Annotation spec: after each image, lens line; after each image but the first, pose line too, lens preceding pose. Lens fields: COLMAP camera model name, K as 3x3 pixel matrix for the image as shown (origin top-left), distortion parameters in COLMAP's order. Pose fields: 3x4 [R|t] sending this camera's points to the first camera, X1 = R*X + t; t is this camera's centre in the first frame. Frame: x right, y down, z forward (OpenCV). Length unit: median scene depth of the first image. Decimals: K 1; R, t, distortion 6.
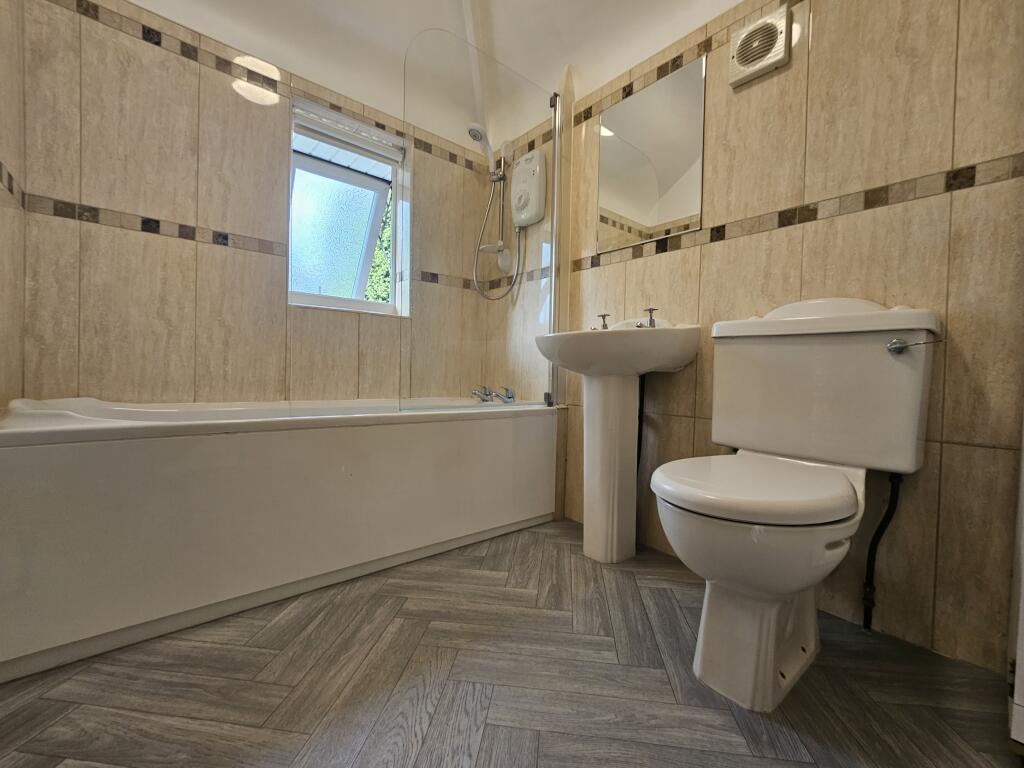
lens RADIAL K [[421.3, 0, 512.0], [0, 421.3, 384.0], [0, 0, 1]] dist [-0.006037, 0.000388]
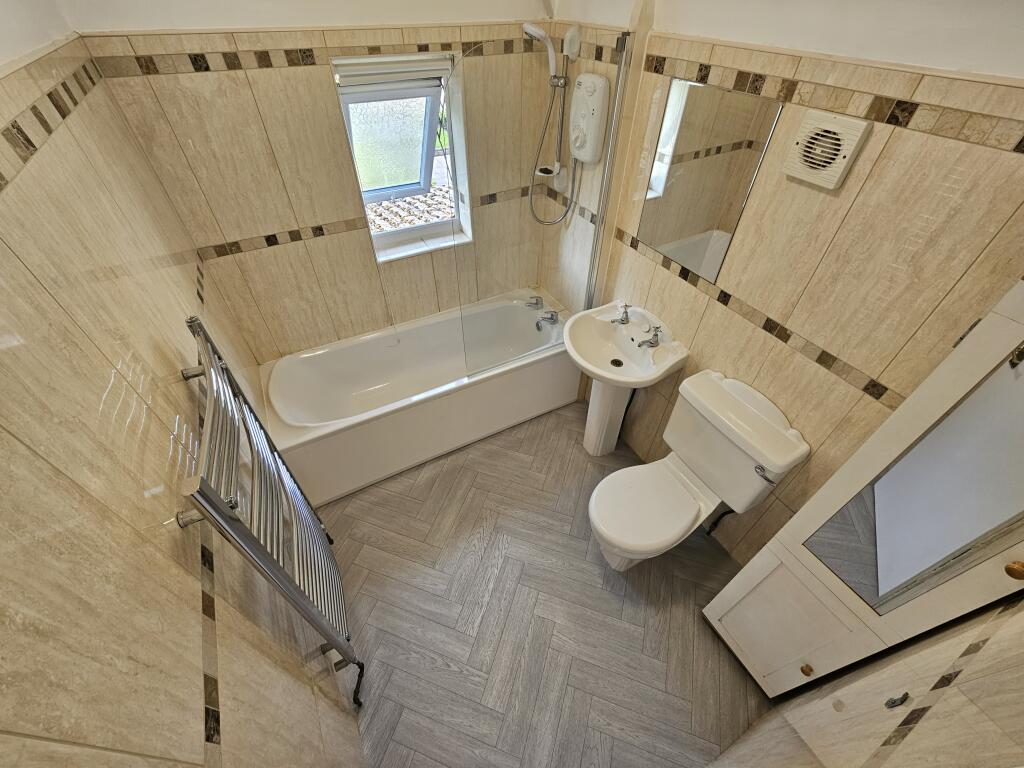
lens RADIAL K [[421.3, 0, 512.0], [0, 421.3, 384.0], [0, 0, 1]] dist [-0.006037, 0.000388]
pose [[0.978429, 0.131528, -0.159303, 0.128203], [0.011446, 0.735427, 0.677507, -0.871695], [0.206267, -0.664716, 0.718058, -0.077674]]
